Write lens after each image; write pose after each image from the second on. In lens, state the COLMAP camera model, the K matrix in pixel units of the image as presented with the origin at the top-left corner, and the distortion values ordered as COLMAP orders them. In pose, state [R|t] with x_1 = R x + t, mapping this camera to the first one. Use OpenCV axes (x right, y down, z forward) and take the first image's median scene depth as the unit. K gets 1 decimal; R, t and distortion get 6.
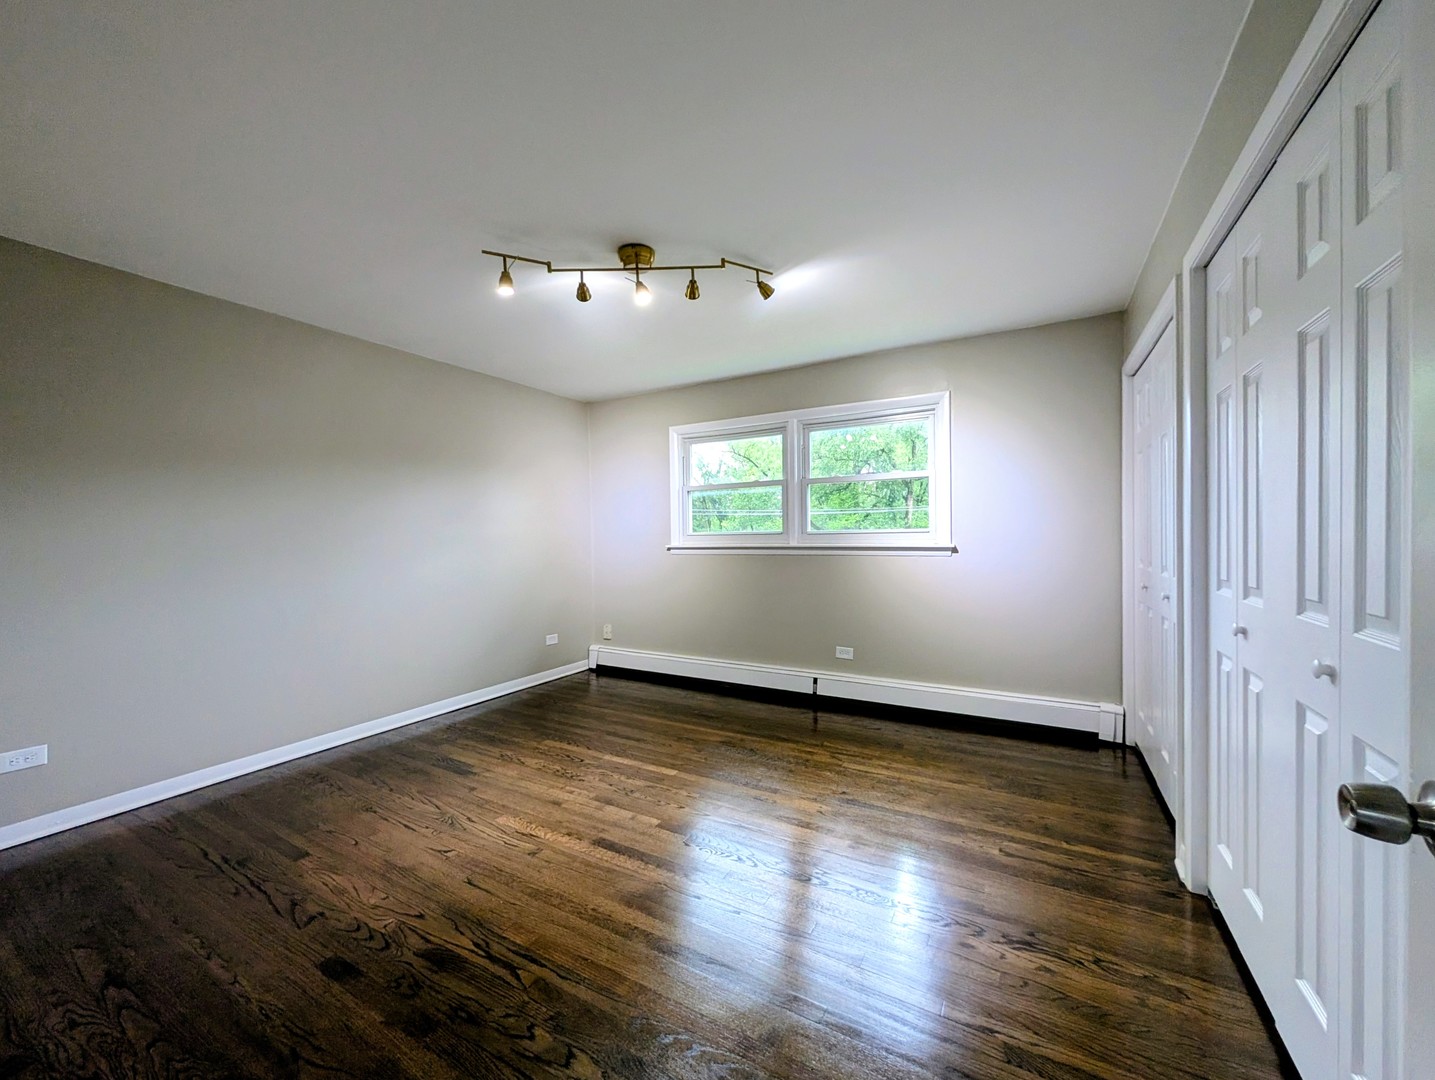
lens RADIAL K [[554.5, 0, 713.5], [0, 554.5, 545.1], [0, 0, 1]] dist [0.003029, 0.000316]
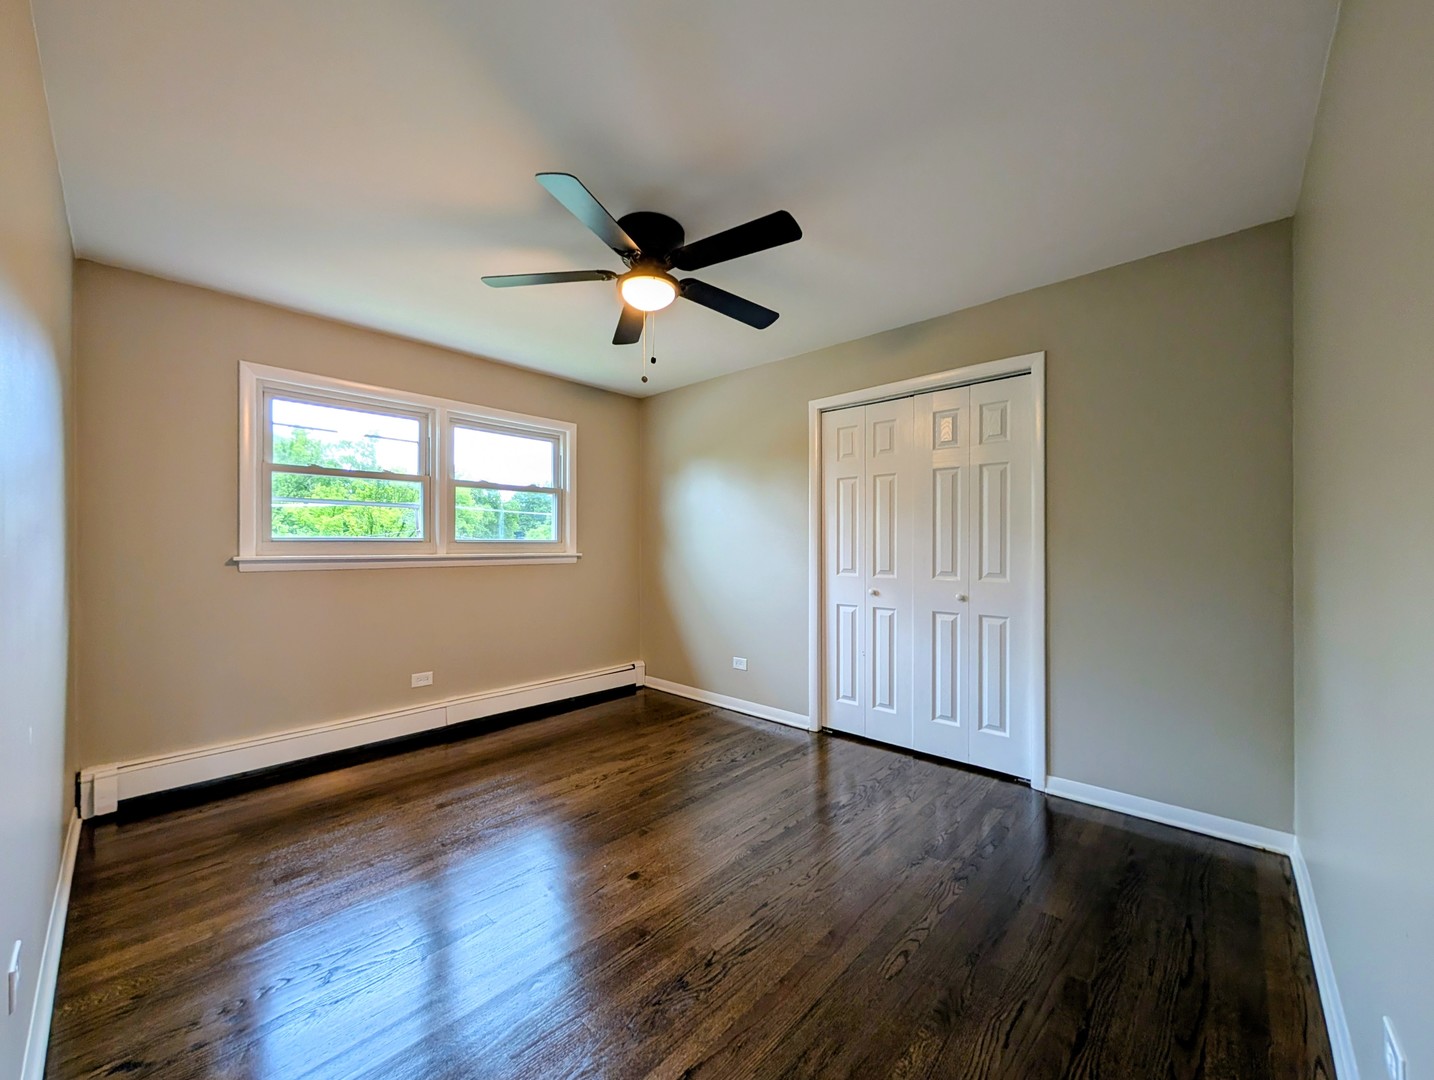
lens RADIAL K [[554.1, 0, 713.0], [0, 554.1, 545.1], [0, 0, 1]] dist [0.003029, 0.000316]
pose [[0.226633, 0.007420, 0.973952, -0.591327], [0.002806, 0.999962, -0.008271, -0.005801], [-0.973976, 0.004607, 0.226604, 0.392621]]
